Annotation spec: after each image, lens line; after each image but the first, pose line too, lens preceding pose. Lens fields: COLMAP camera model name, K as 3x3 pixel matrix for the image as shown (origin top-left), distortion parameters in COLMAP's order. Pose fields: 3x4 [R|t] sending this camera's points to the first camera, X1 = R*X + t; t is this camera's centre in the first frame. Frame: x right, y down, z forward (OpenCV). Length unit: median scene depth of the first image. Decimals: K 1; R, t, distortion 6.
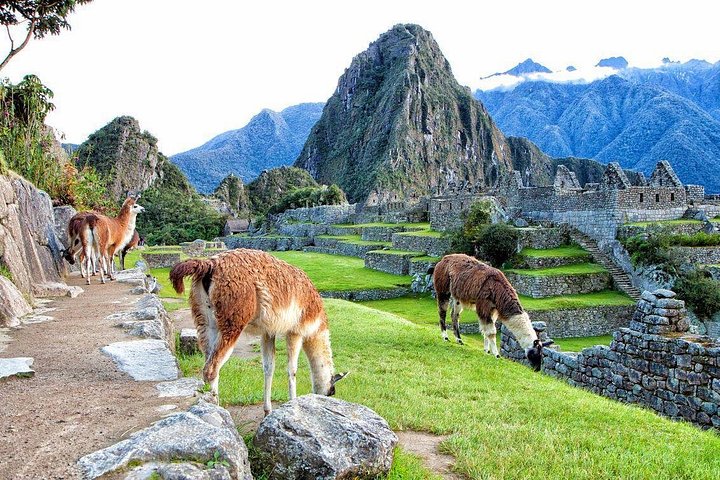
lens RADIAL K [[599.7, 0, 364.2], [0, 599.7, 237.1], [0, 0, 1]] dist [0.007928, -0.009321]
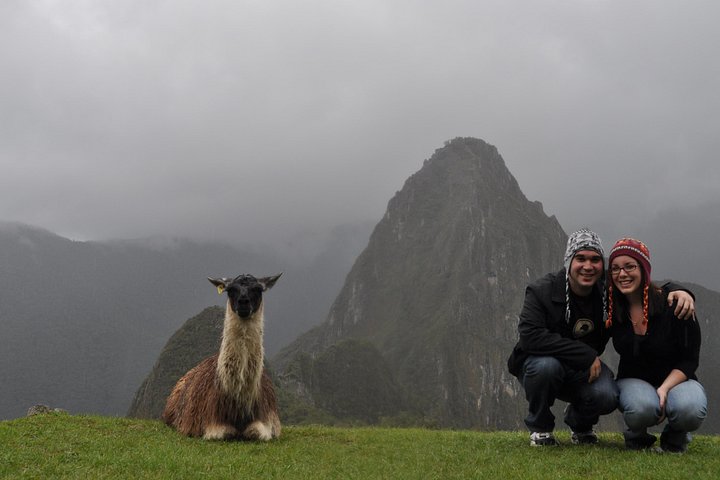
lens RADIAL K [[992.8, 0, 349.0], [0, 992.8, 213.1], [0, 0, 1]] dist [-0.031195, 0.000000]
pose [[0.999469, 0.012449, -0.030097, -0.060156], [-0.015453, 0.994692, -0.101726, -0.108377], [0.028671, 0.102137, 0.994357, -0.456218]]
